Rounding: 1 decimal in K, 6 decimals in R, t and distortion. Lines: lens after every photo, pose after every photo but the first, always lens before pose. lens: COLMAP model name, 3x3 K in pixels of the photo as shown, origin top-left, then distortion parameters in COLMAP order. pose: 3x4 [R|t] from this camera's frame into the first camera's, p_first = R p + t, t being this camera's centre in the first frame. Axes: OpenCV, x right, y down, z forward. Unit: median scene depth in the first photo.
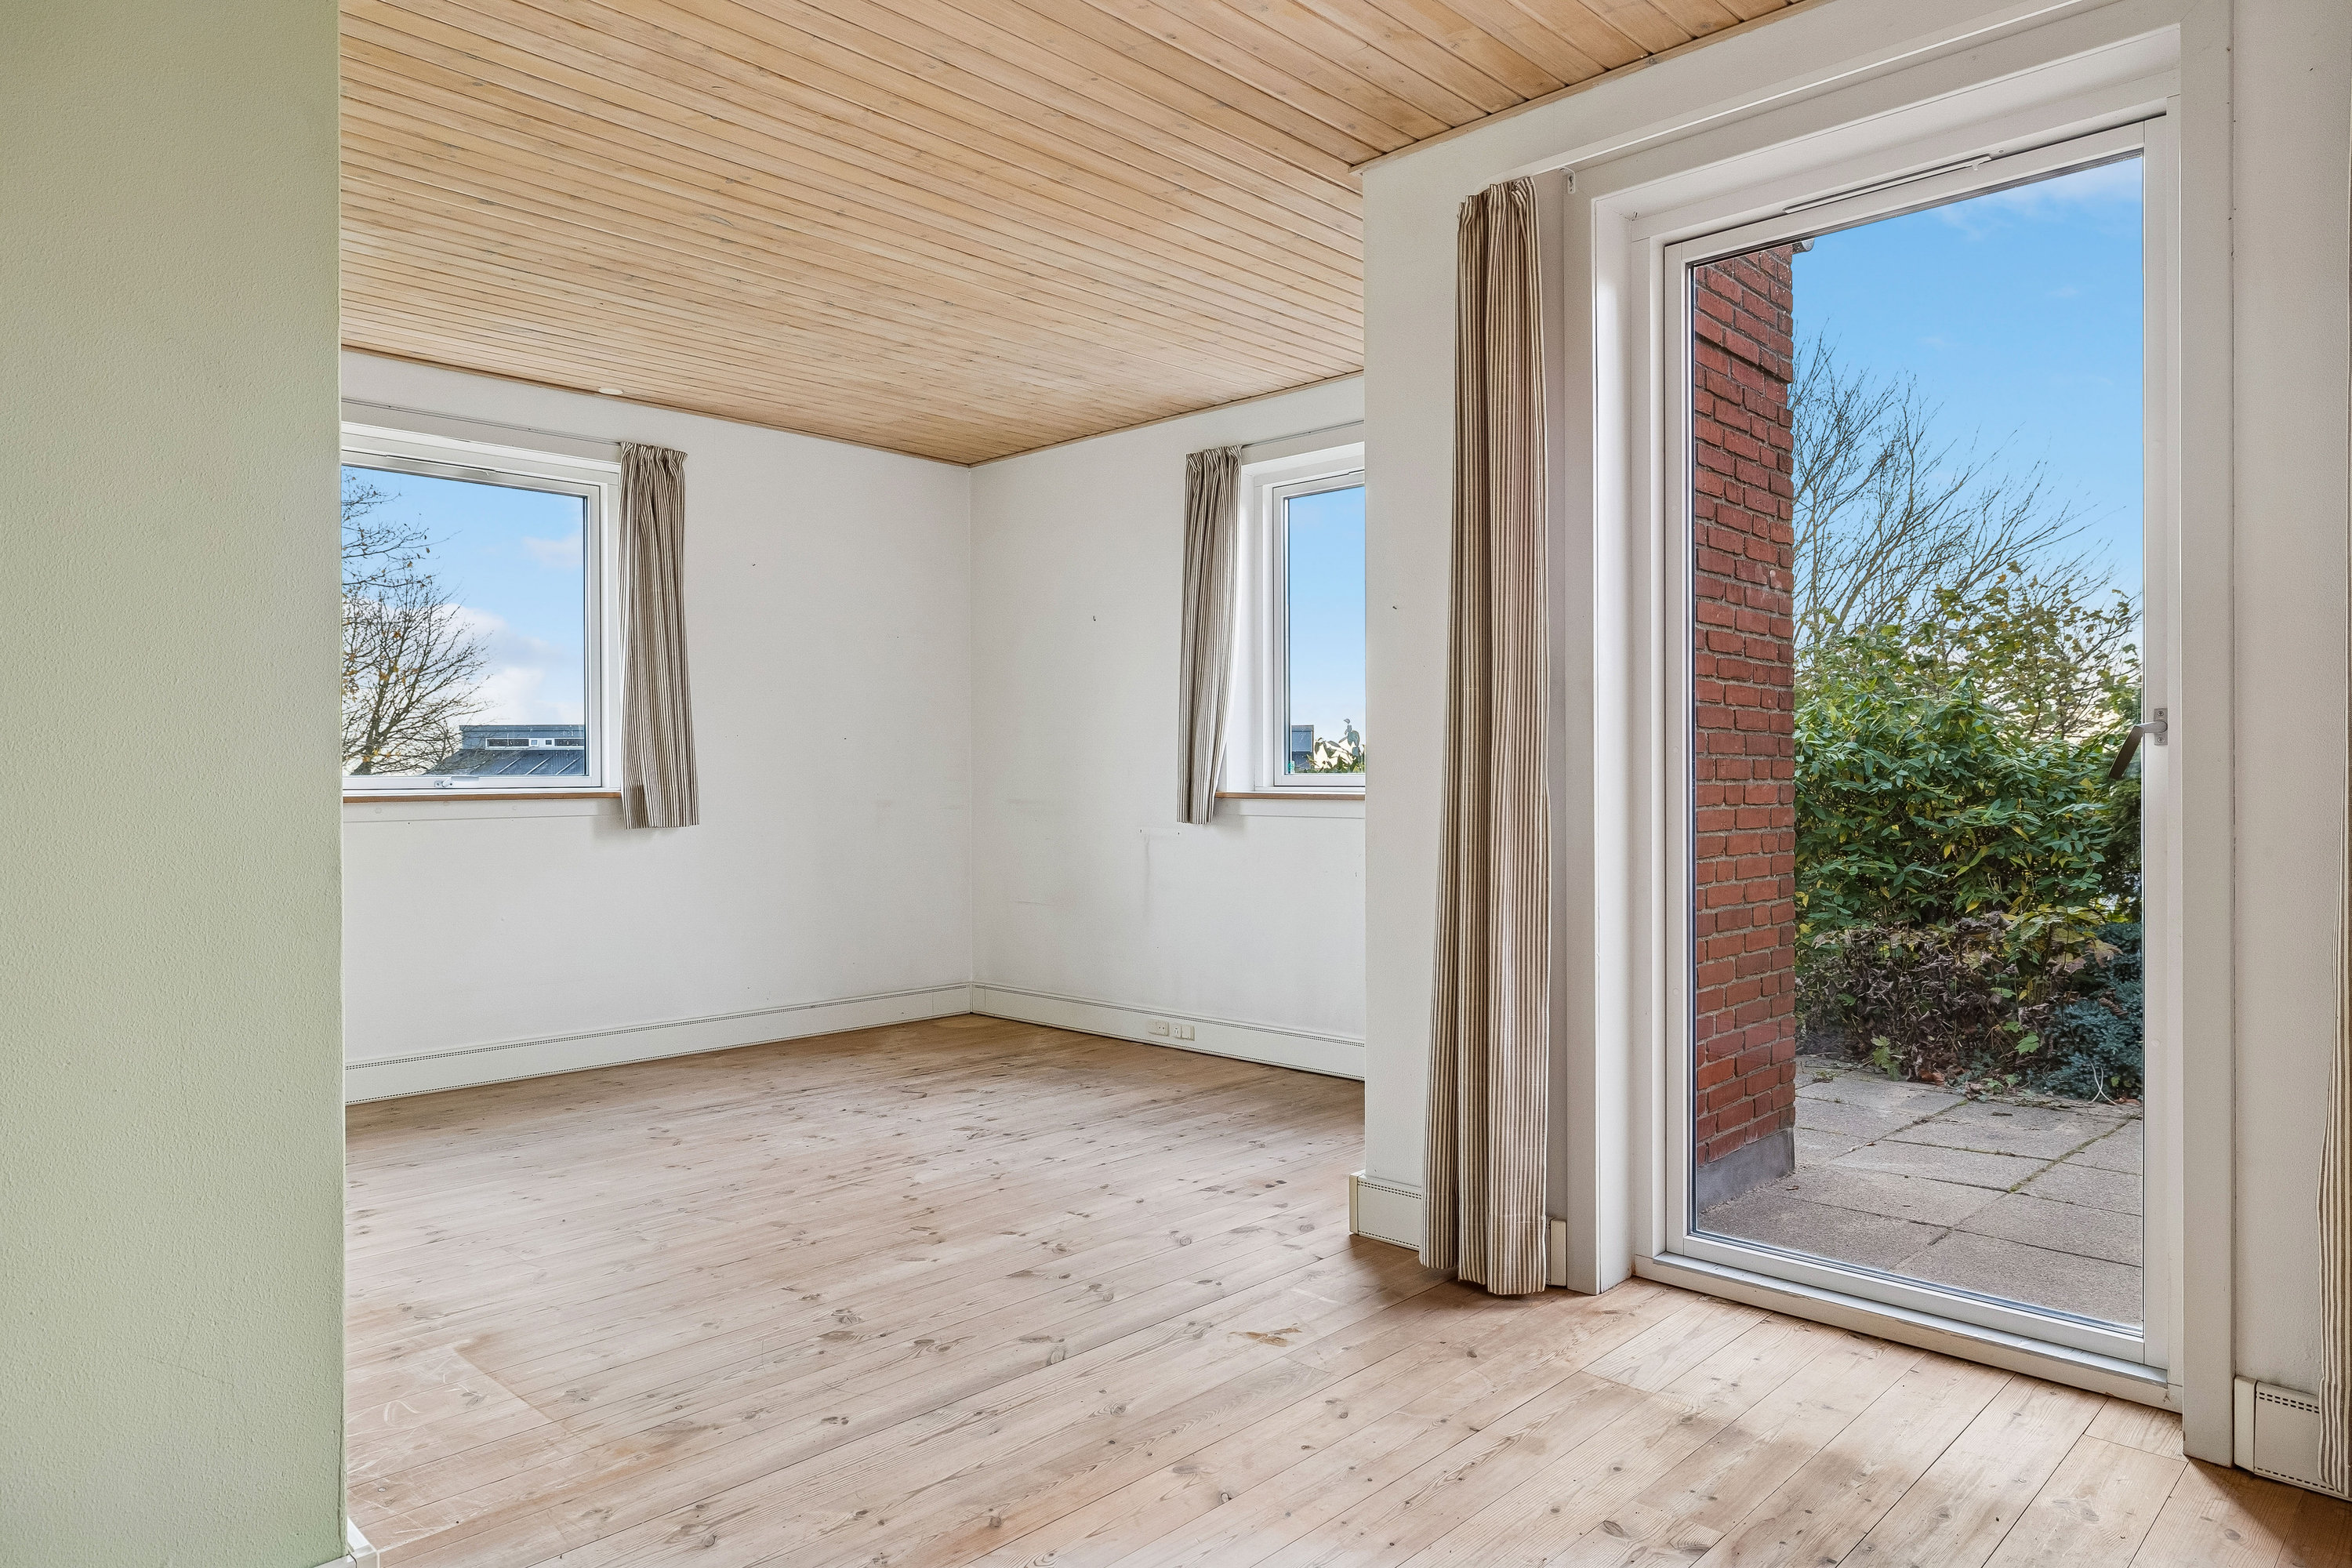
lens RADIAL K [[1478.5, 0, 1168.0], [0, 1478.5, 770.3], [0, 0, 1]] dist [-0.000336, -0.000342]
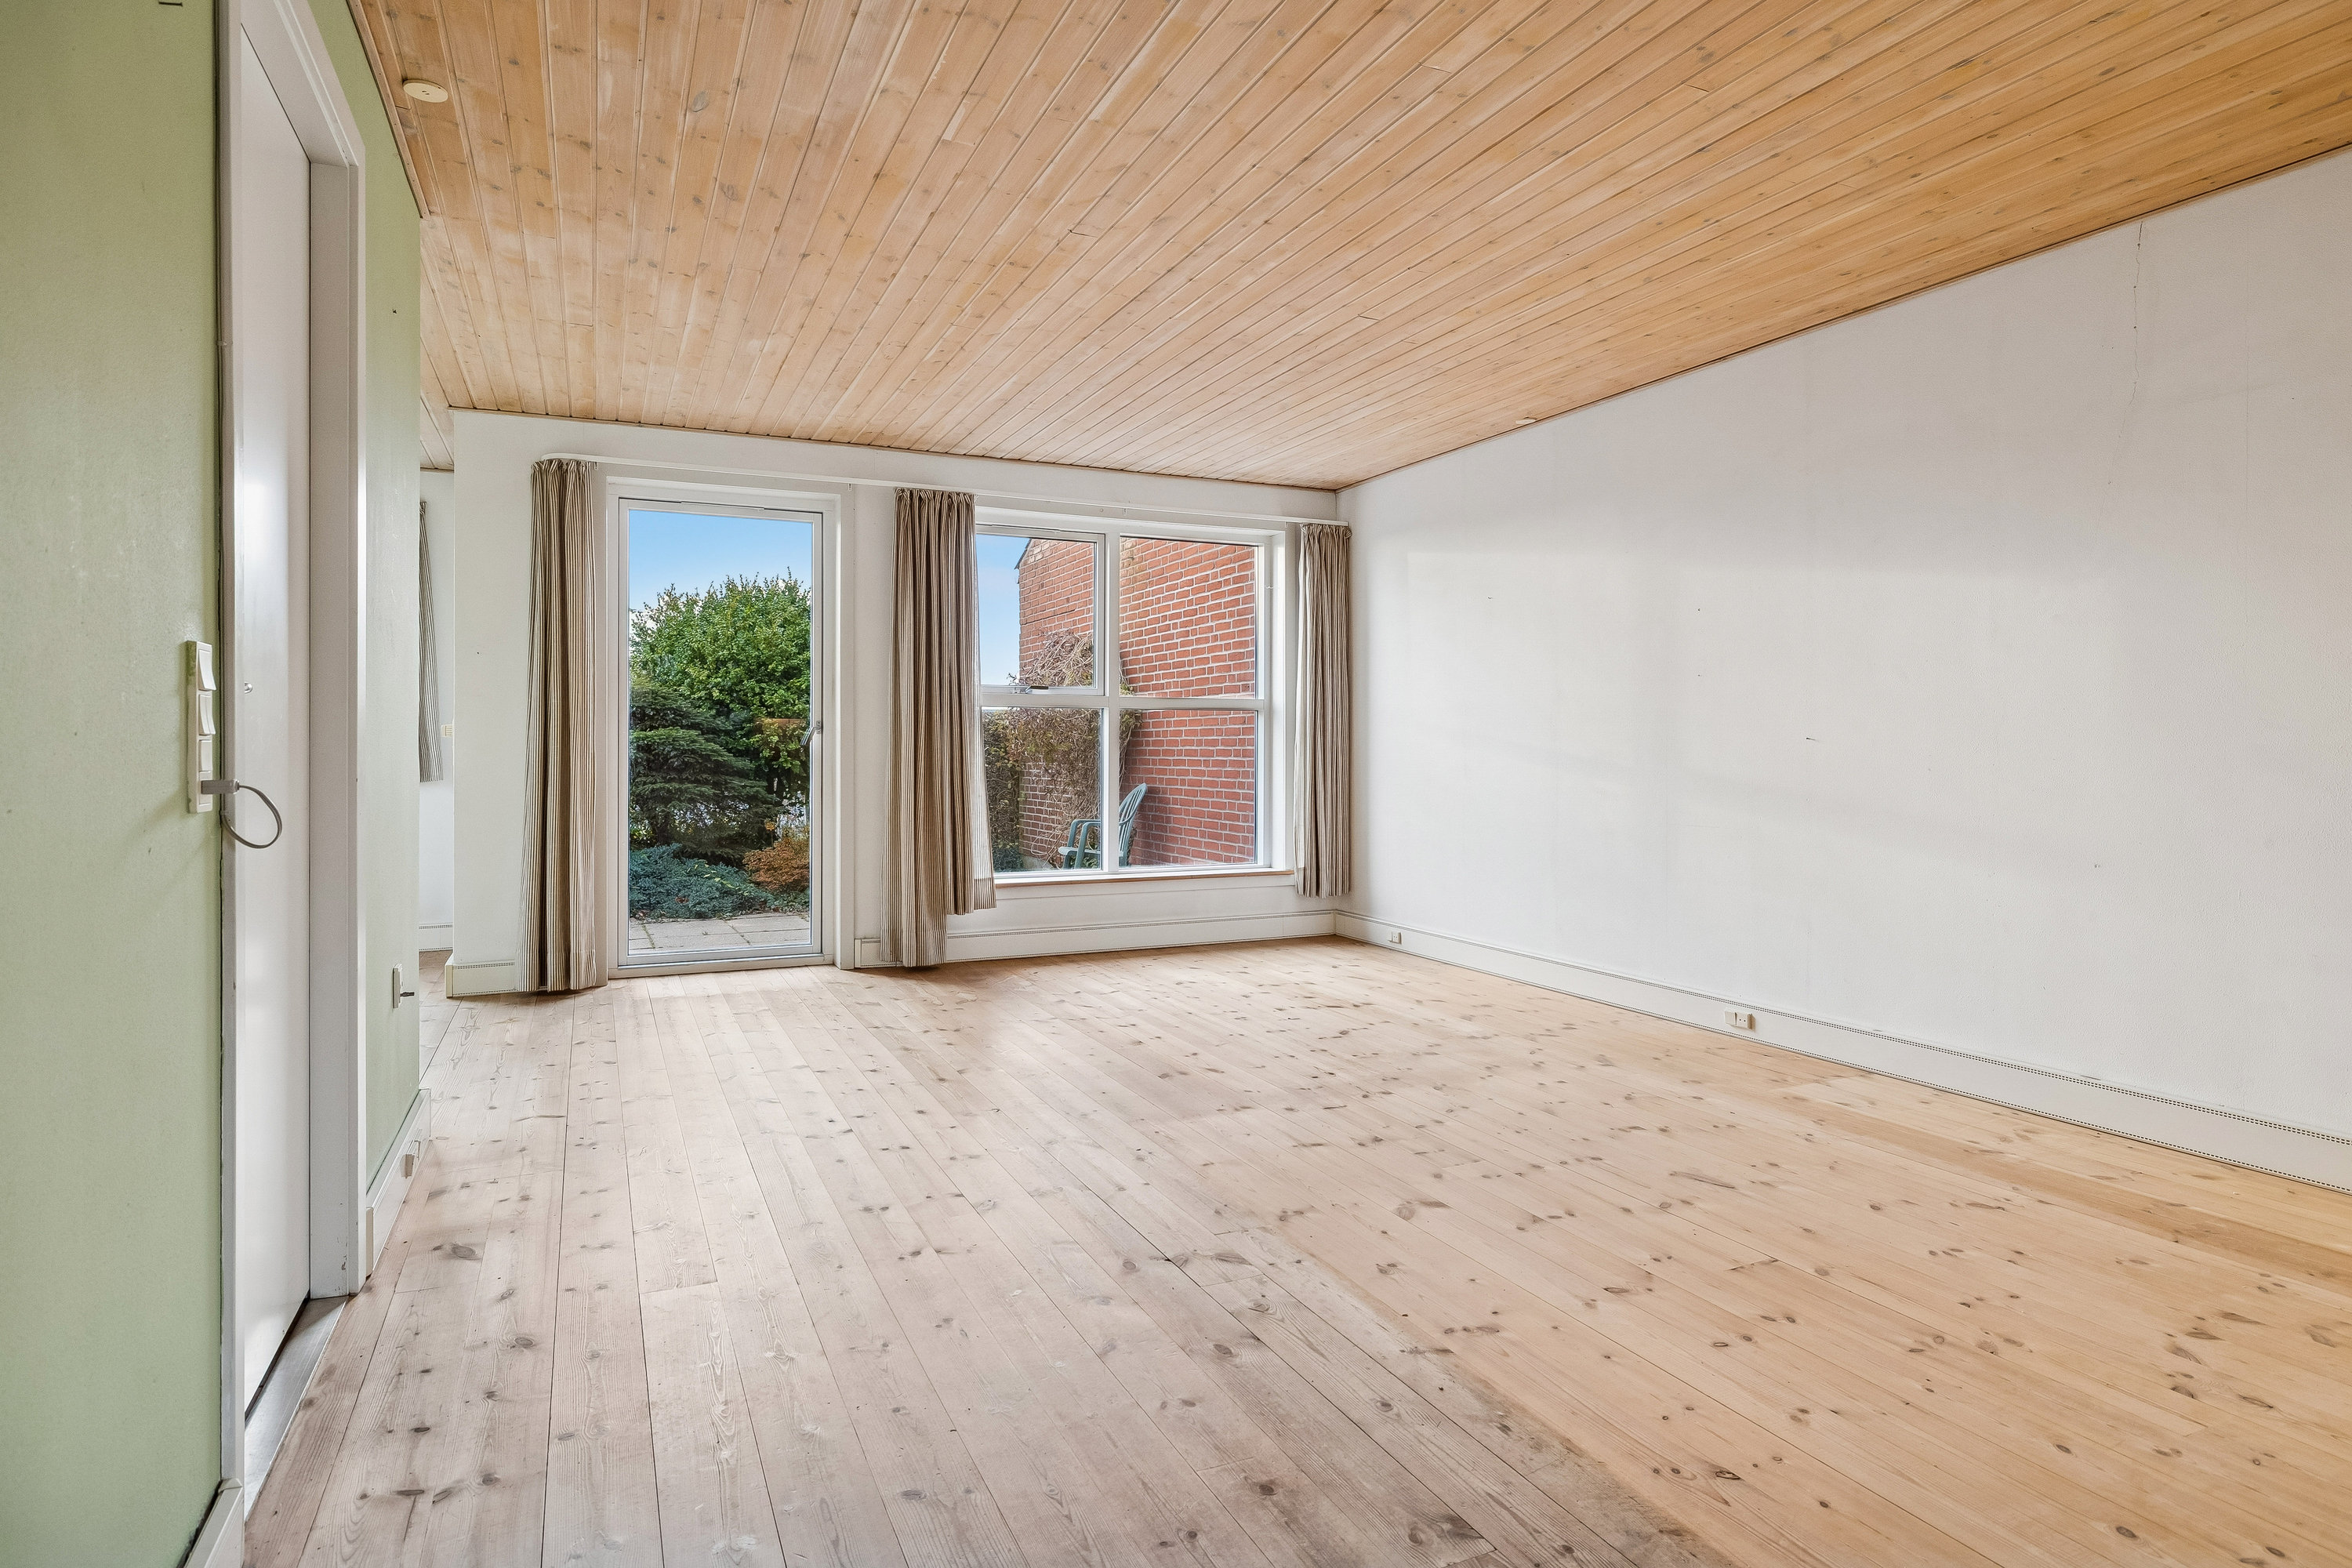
lens RADIAL K [[1260.8, 0, 1171.8], [0, 1260.8, 767.5], [0, 0, 1]] dist [-0.000668, -0.000260]
pose [[0.364634, -0.013687, 0.931050, -1.020580], [-0.002170, 0.999877, 0.015548, 0.006399], [-0.931148, -0.007690, 0.364559, -0.395359]]
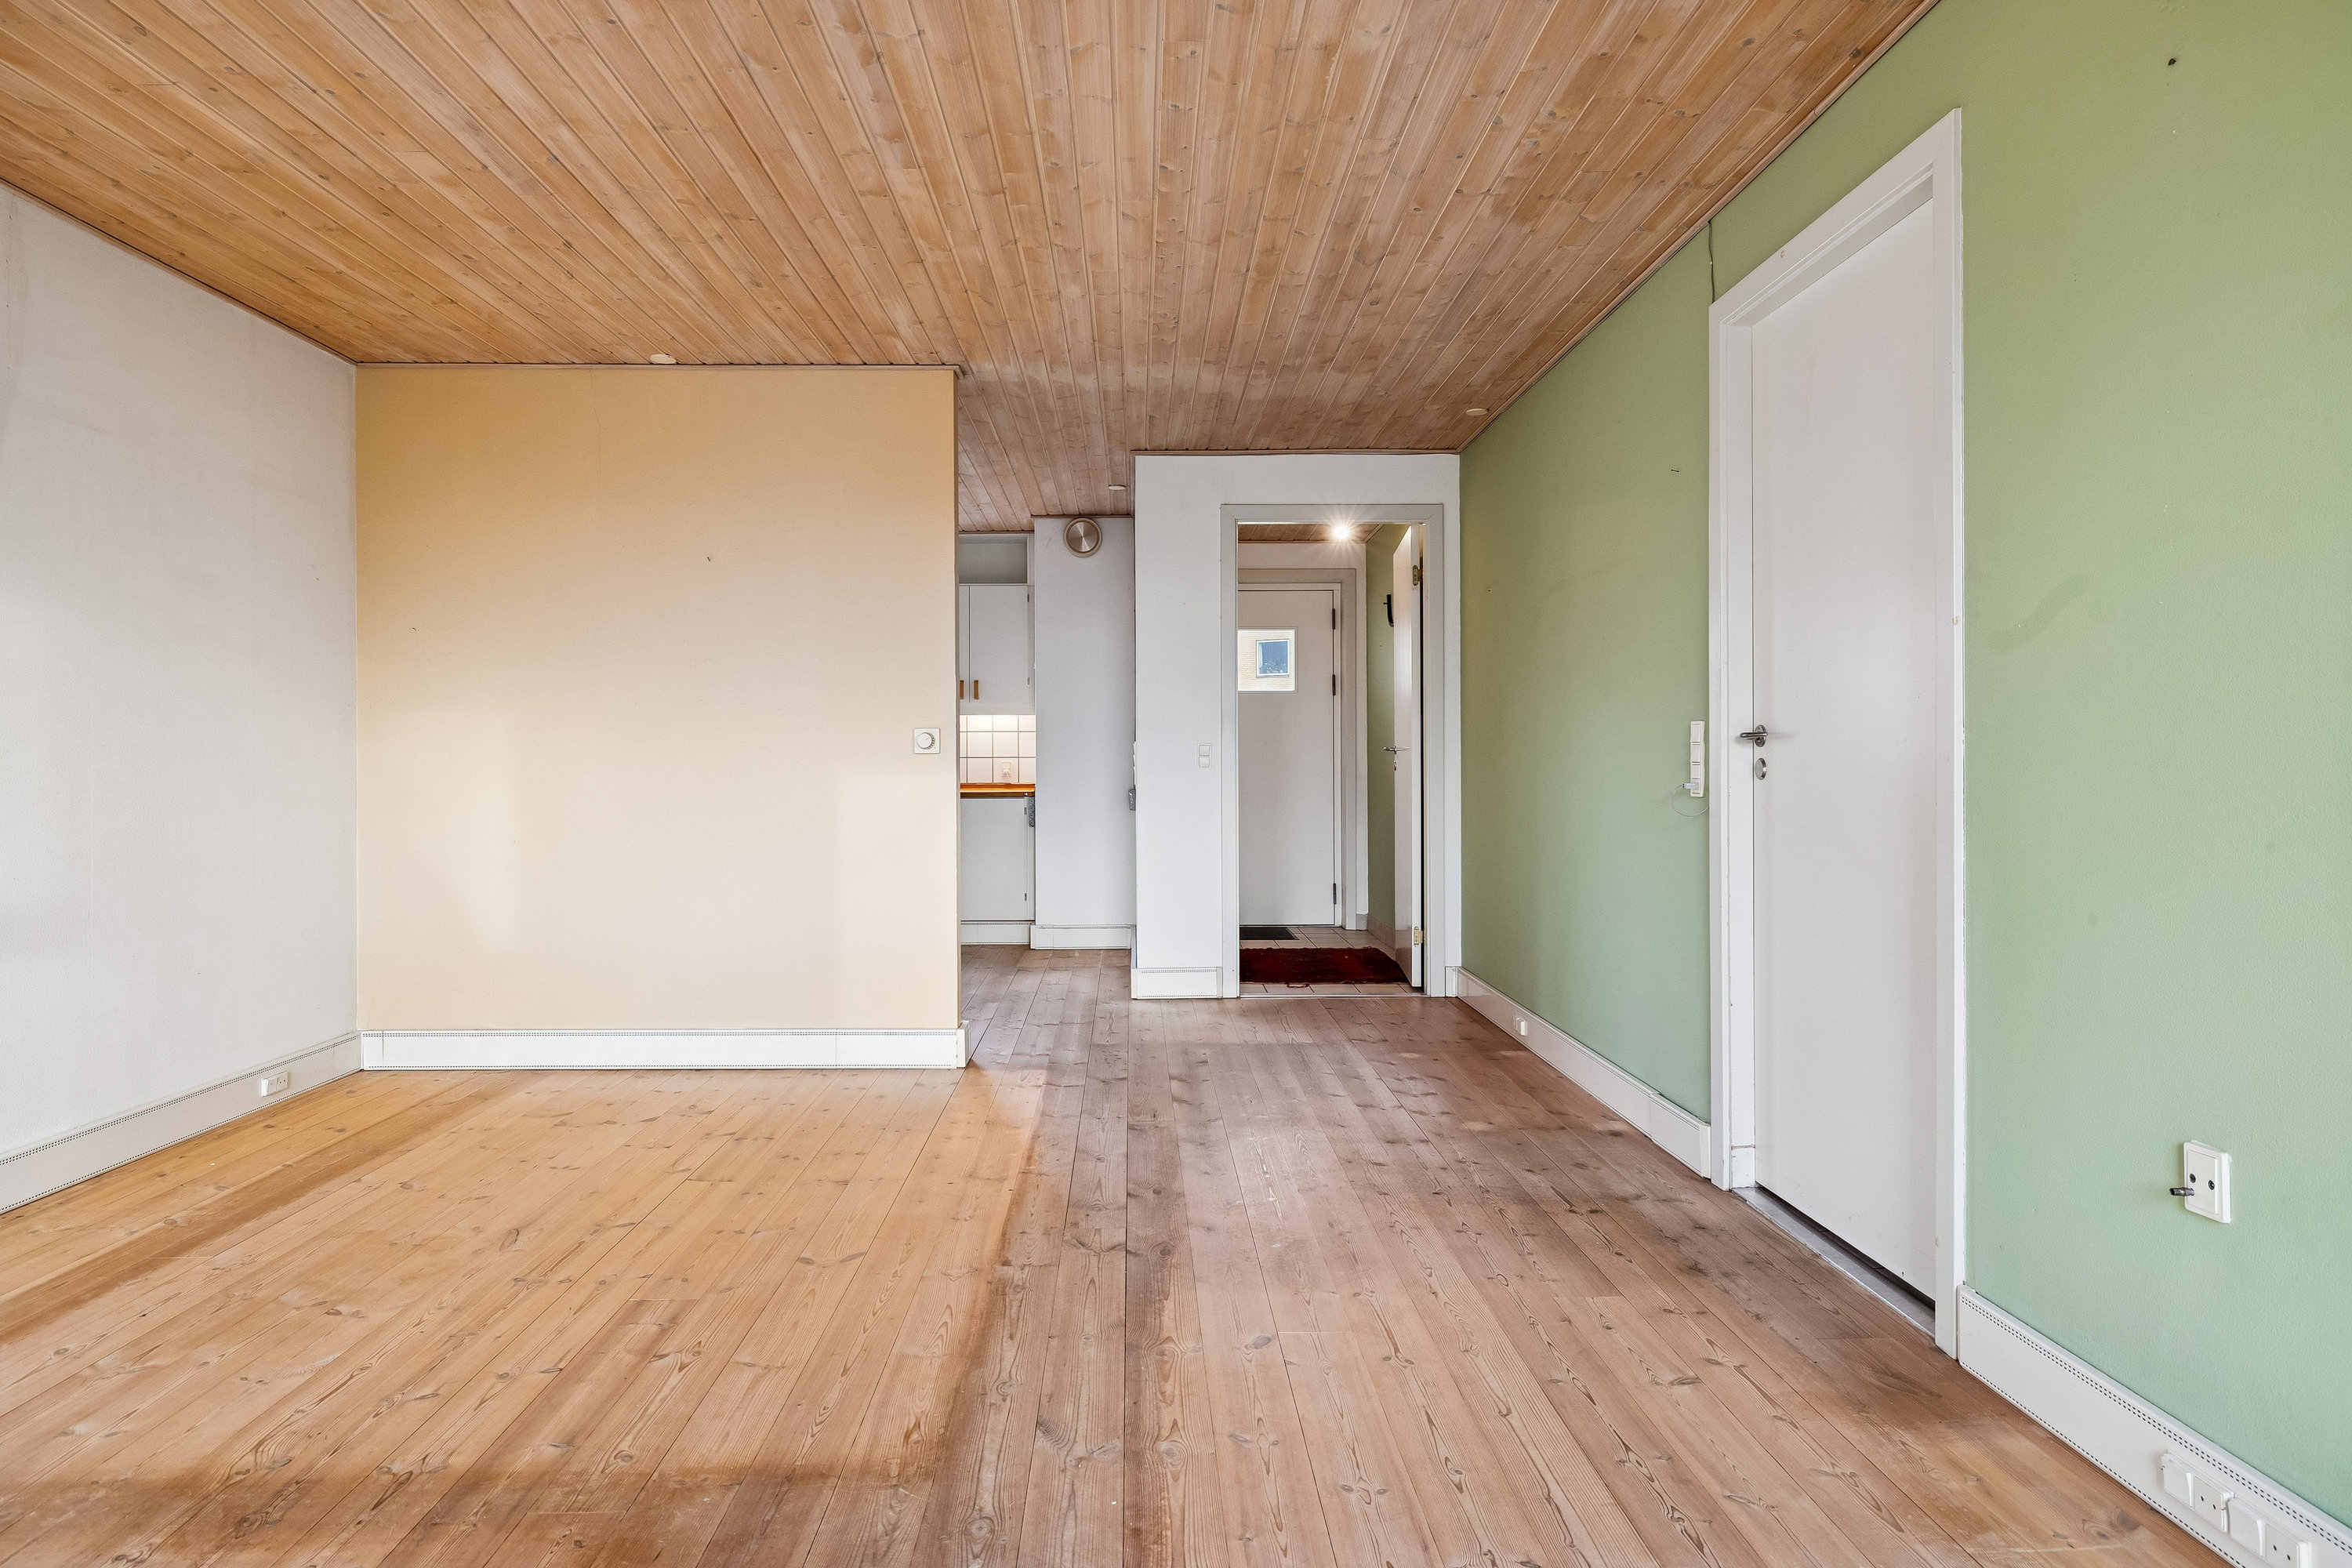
lens RADIAL K [[1300.7, 0, 1164.1], [0, 1300.7, 769.8], [0, 0, 1]] dist [0.002270, -0.000236]
pose [[-0.705017, 0.008762, -0.709136, 0.301787], [0.005499, 0.999961, 0.006889, 0.000354], [0.709169, 0.000958, -0.705038, 0.519073]]
